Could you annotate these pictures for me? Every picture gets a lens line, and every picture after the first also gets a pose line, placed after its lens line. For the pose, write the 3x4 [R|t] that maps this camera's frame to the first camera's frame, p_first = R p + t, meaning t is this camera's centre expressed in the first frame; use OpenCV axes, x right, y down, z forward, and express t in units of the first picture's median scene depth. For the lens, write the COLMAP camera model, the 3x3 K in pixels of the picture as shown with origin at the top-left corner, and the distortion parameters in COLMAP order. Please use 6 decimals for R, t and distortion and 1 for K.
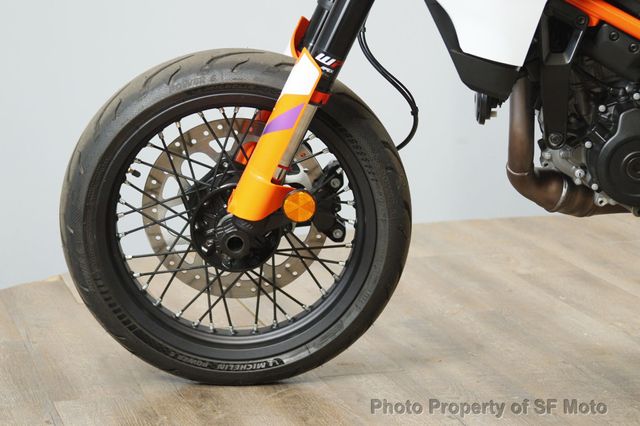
lens RADIAL K [[2092.7, 0, 320.1], [0, 2092.7, 211.7], [0, 0, 1]] dist [0.263143, 0.000000]
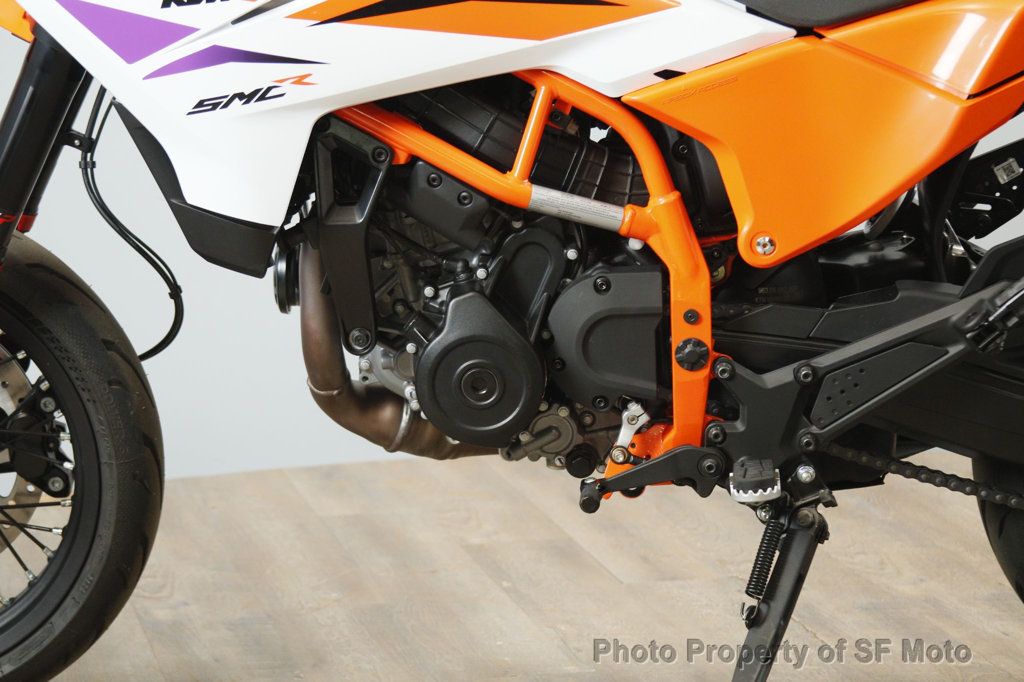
lens RADIAL K [[3348.3, 0, 515.5], [0, 3348.3, 338.3], [0, 0, 1]] dist [0.263143, 0.000000]
pose [[0.999546, 0.004677, -0.029766, 0.183930], [-0.005465, 0.999635, -0.026465, -0.007760], [0.029631, 0.026615, 0.999206, -0.017951]]
